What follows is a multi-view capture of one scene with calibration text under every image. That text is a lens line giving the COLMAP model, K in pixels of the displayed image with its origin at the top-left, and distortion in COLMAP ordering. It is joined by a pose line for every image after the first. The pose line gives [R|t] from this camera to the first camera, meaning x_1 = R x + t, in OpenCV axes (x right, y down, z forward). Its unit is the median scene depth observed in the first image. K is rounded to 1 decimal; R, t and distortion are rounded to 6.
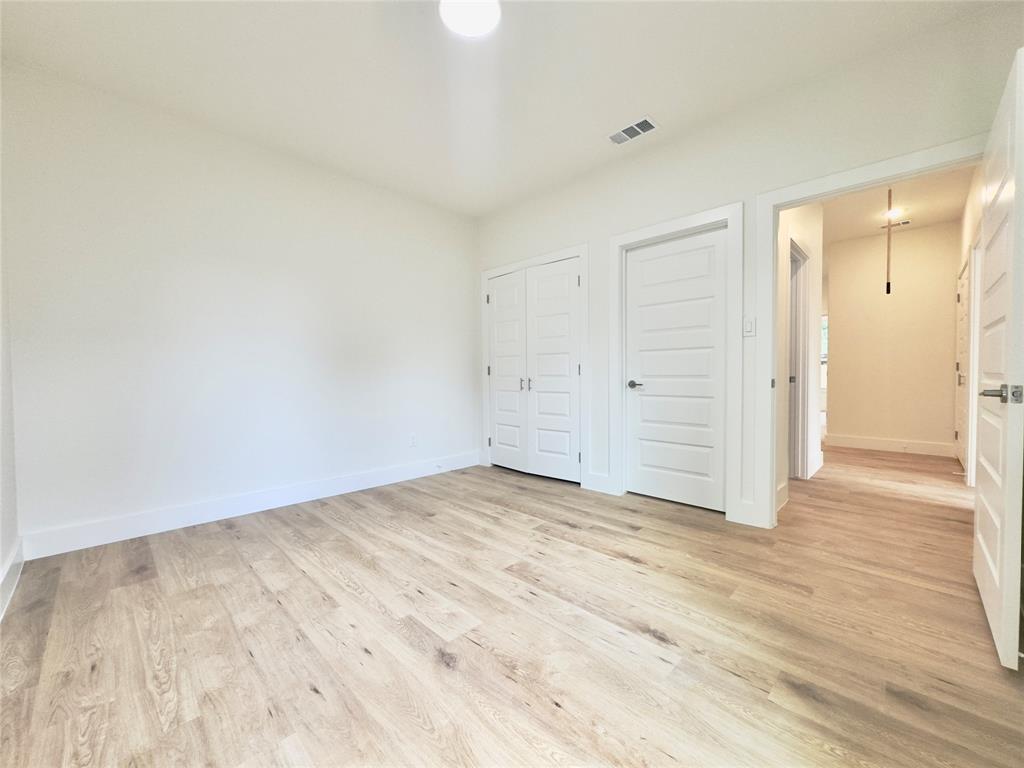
lens RADIAL K [[412.2, 0, 510.1], [0, 412.2, 384.6], [0, 0, 1]] dist [-0.004090, 0.000174]
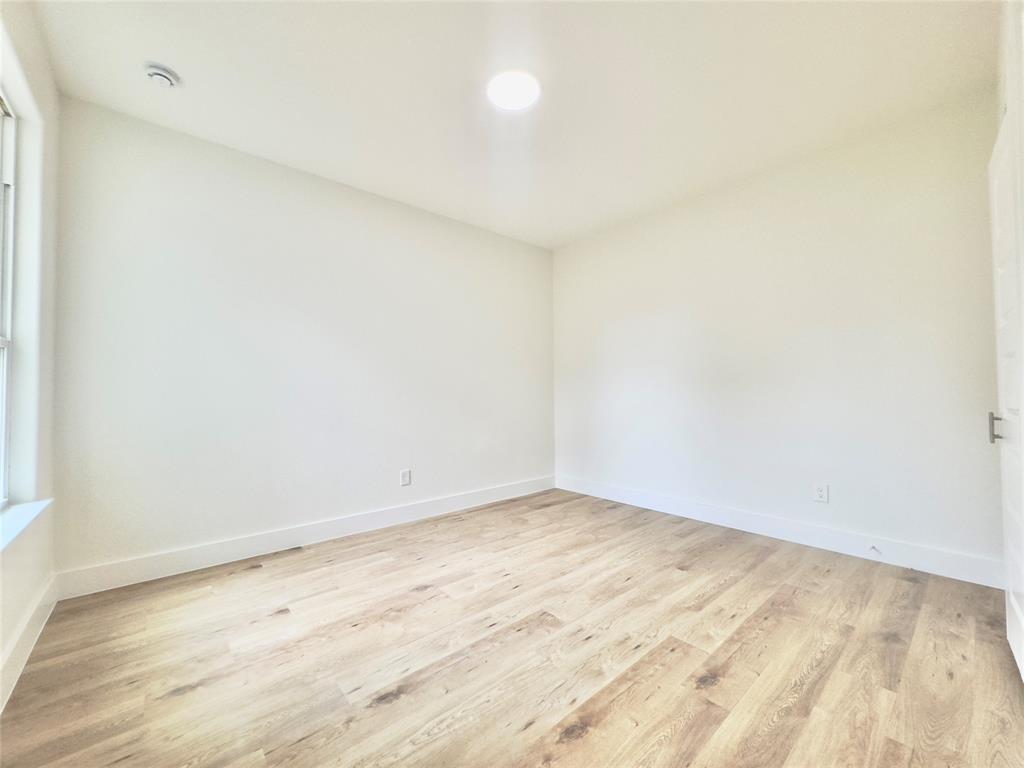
lens RADIAL K [[412.2, 0, 510.8], [0, 412.2, 382.8], [0, 0, 1]] dist [-0.004090, 0.000174]
pose [[-0.082295, -0.017001, -0.996463, 0.857449], [-0.016458, 0.999741, -0.015698, -0.052489], [0.996472, 0.015108, -0.082554, 0.908274]]
